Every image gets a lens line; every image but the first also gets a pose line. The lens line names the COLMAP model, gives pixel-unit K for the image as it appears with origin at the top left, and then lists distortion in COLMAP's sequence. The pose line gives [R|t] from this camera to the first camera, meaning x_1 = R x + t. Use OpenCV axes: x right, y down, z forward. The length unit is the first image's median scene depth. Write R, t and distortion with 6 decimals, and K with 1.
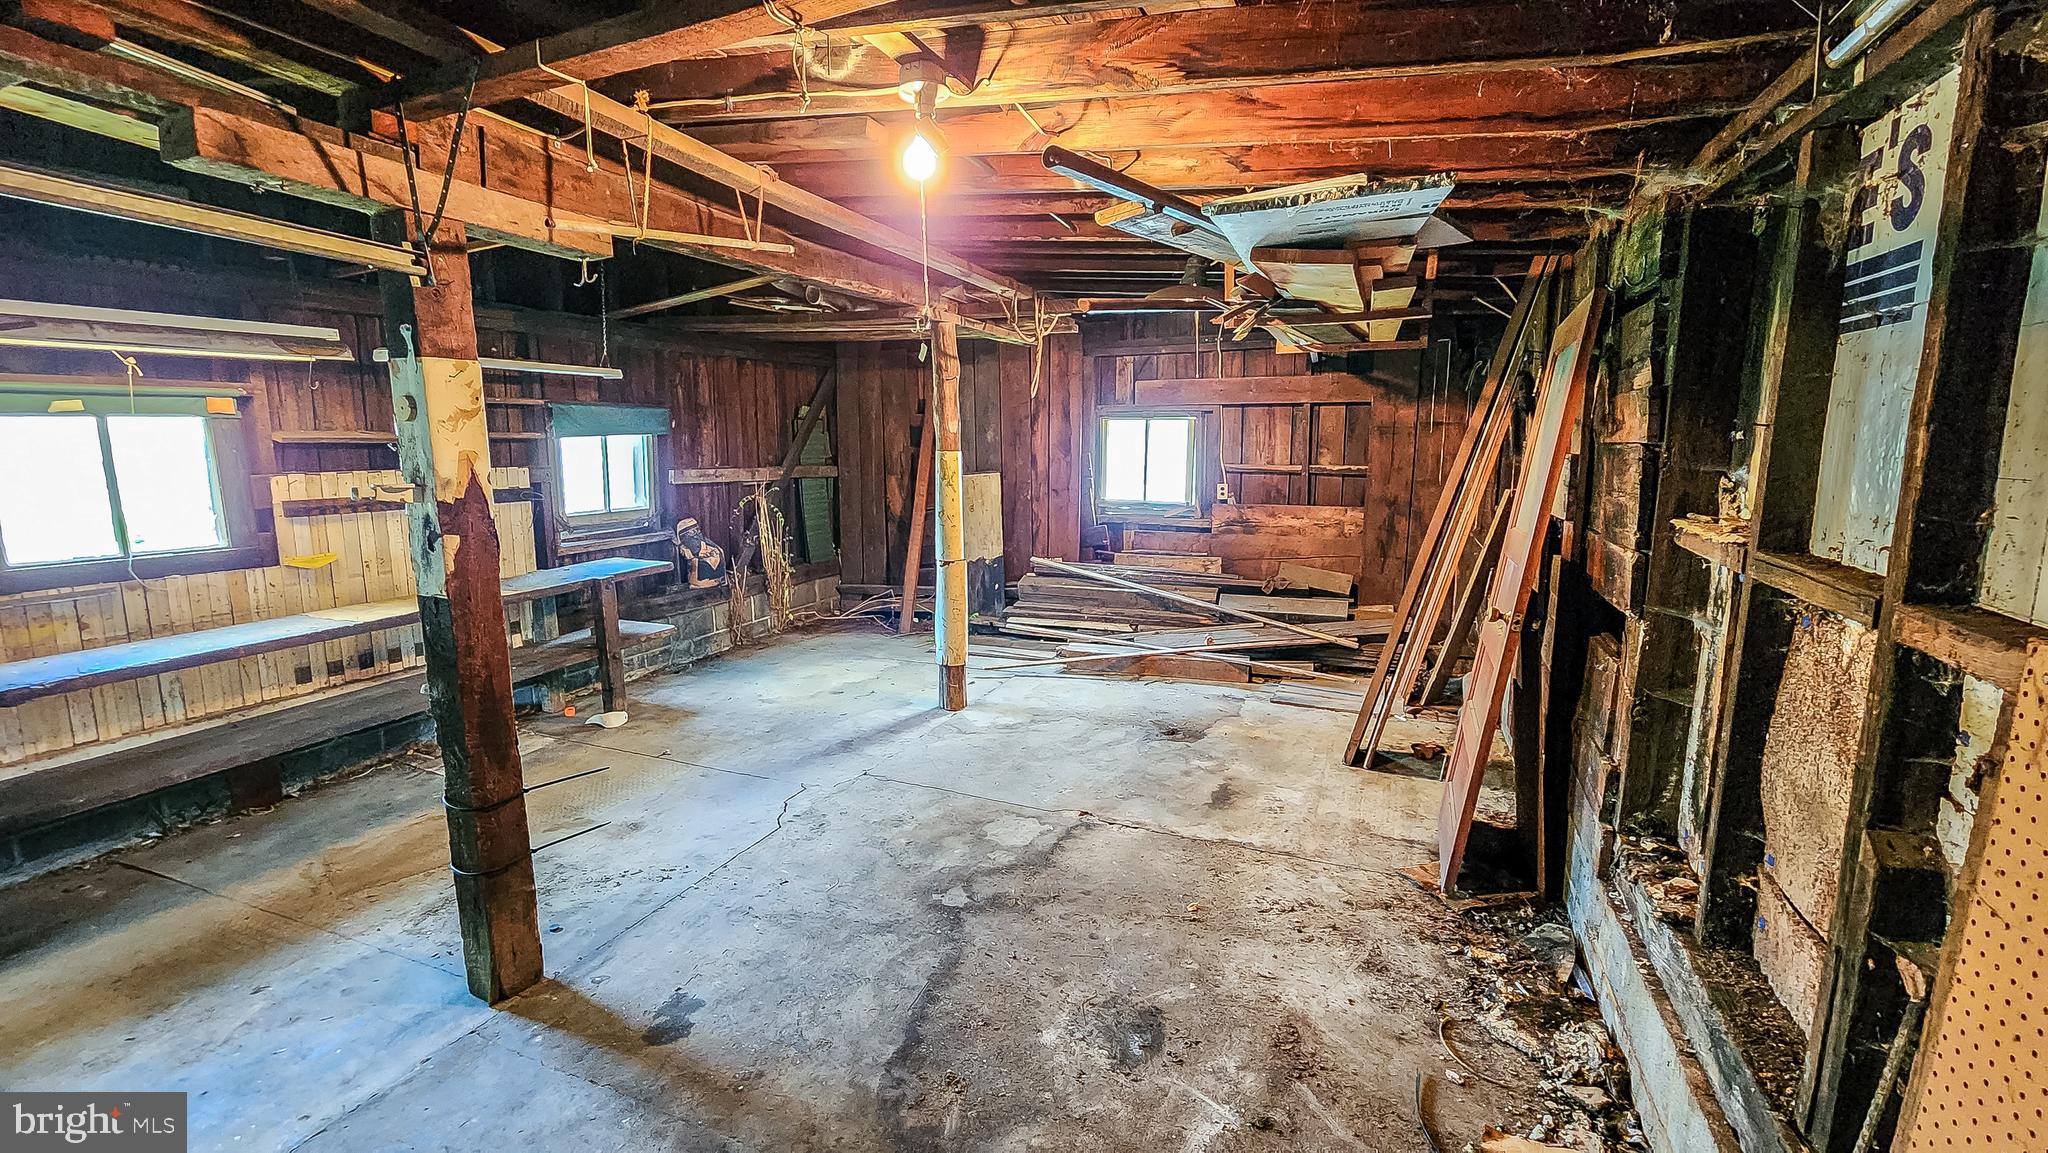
lens RADIAL K [[838.3, 0, 1017.7], [0, 838.3, 570.5], [0, 0, 1]] dist [0.000408, -0.002337]
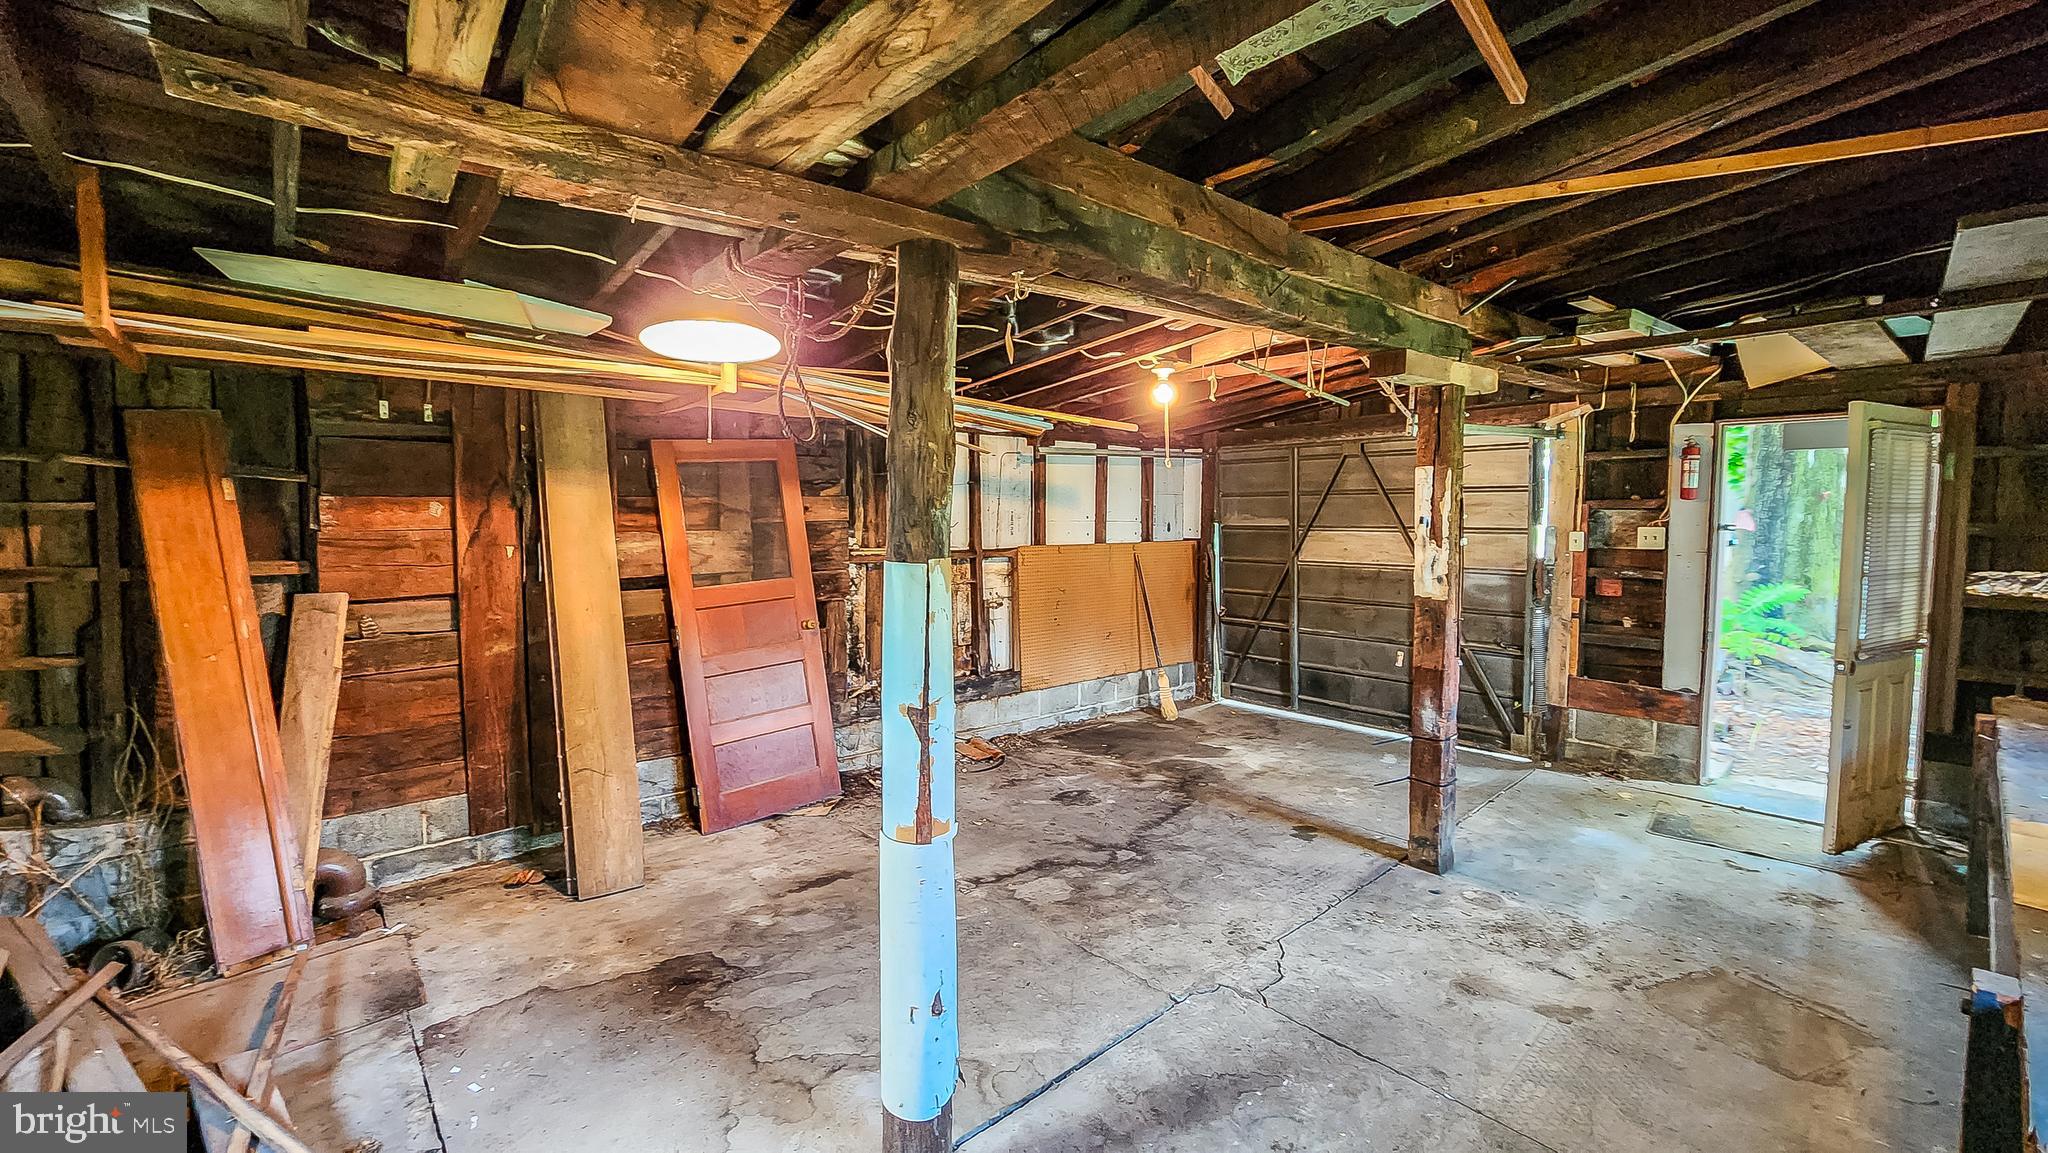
lens RADIAL K [[844.8, 0, 1025.1], [0, 844.8, 561.3], [0, 0, 1]] dist [0.002768, 0.000166]
pose [[-0.911511, -0.012638, 0.411081, -0.273608], [0.076165, 0.977051, 0.198923, -0.200250], [-0.404161, 0.212630, -0.889630, 1.240999]]
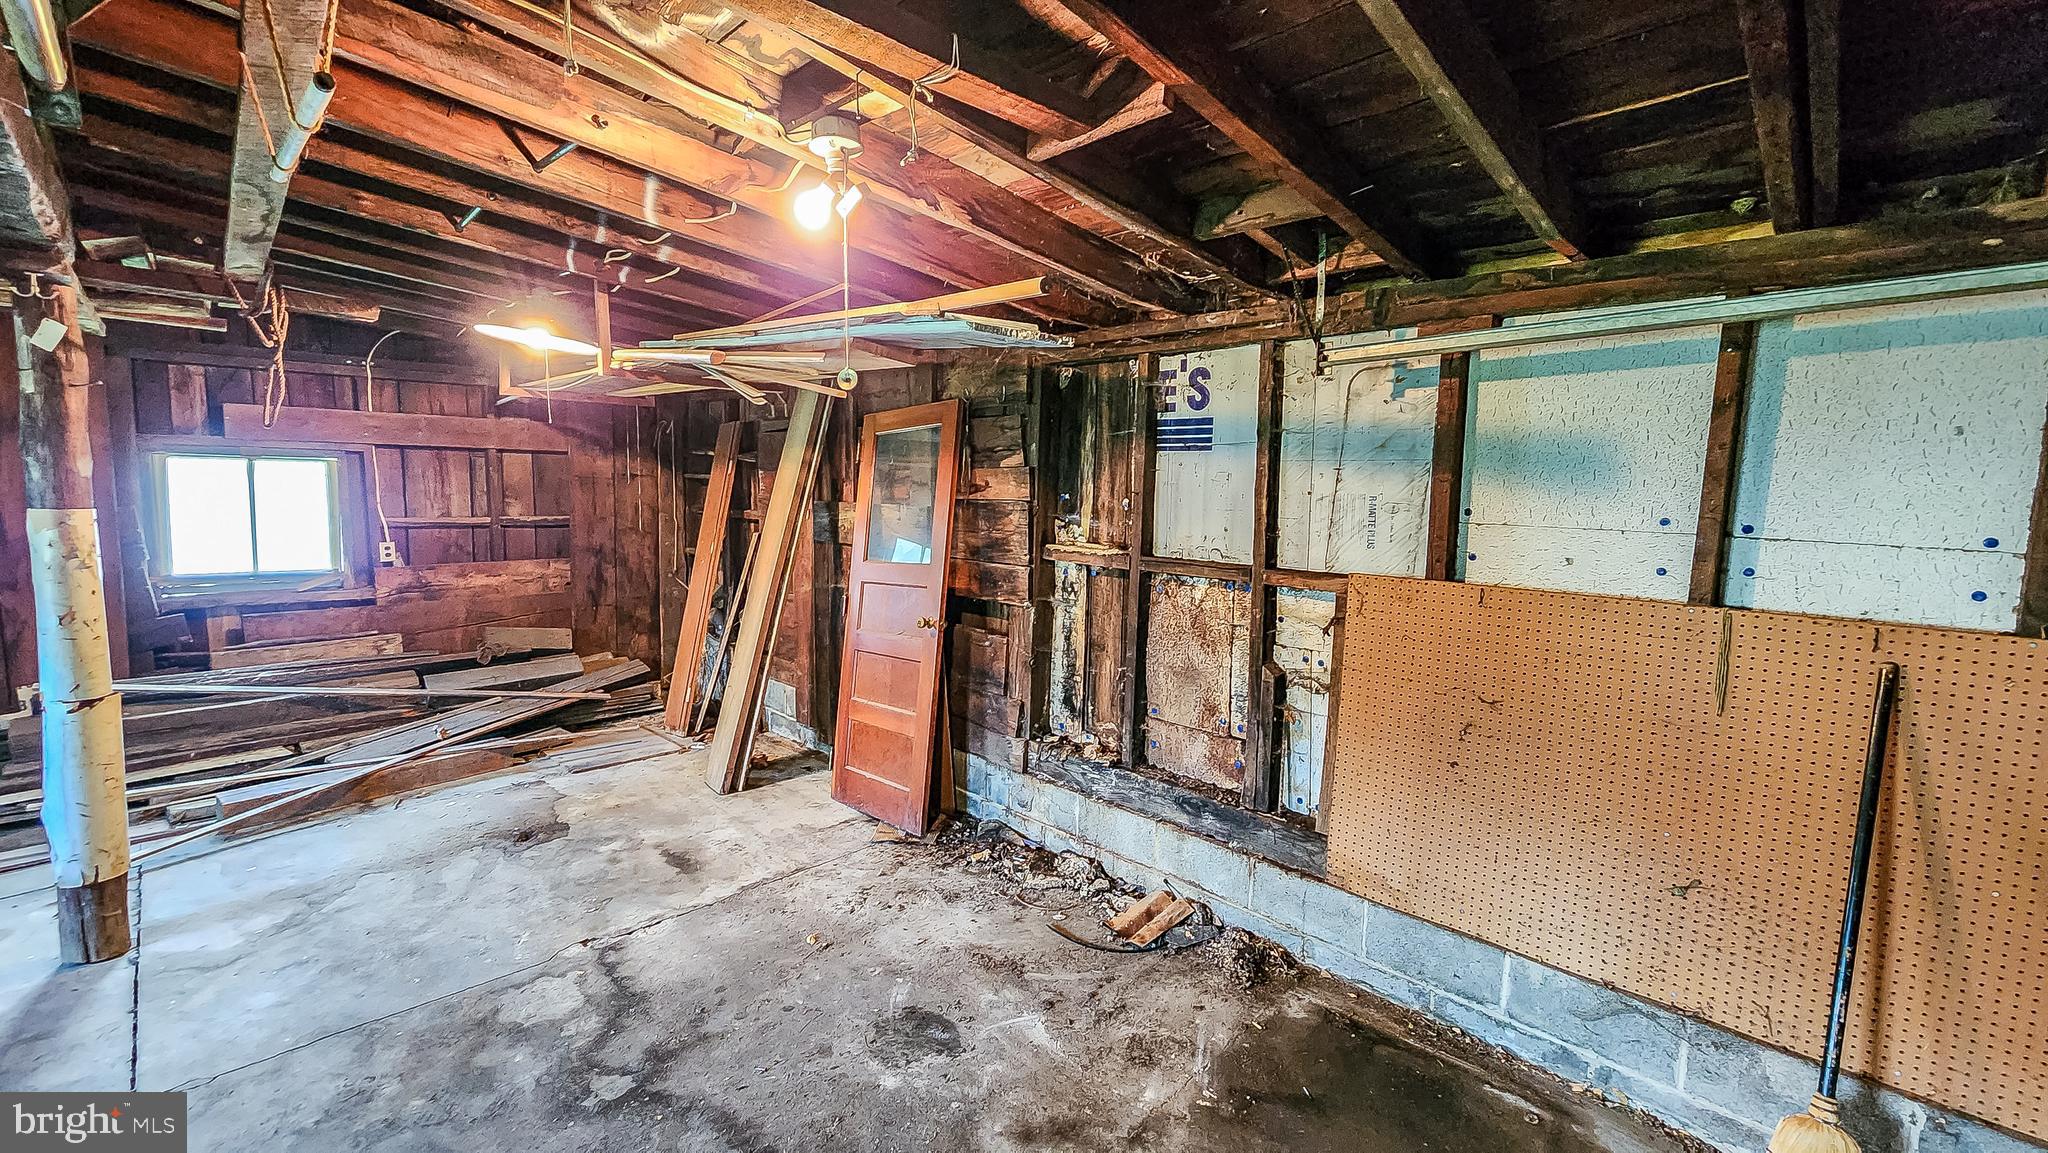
lens RADIAL K [[838.3, 0, 1017.7], [0, 838.3, 570.5], [0, 0, 1]] dist [0.000408, -0.002337]
pose [[0.358629, -0.084522, 0.929646, -0.353700], [0.131085, 0.990584, 0.039494, -0.035600], [-0.924230, 0.107699, 0.366332, 0.182675]]
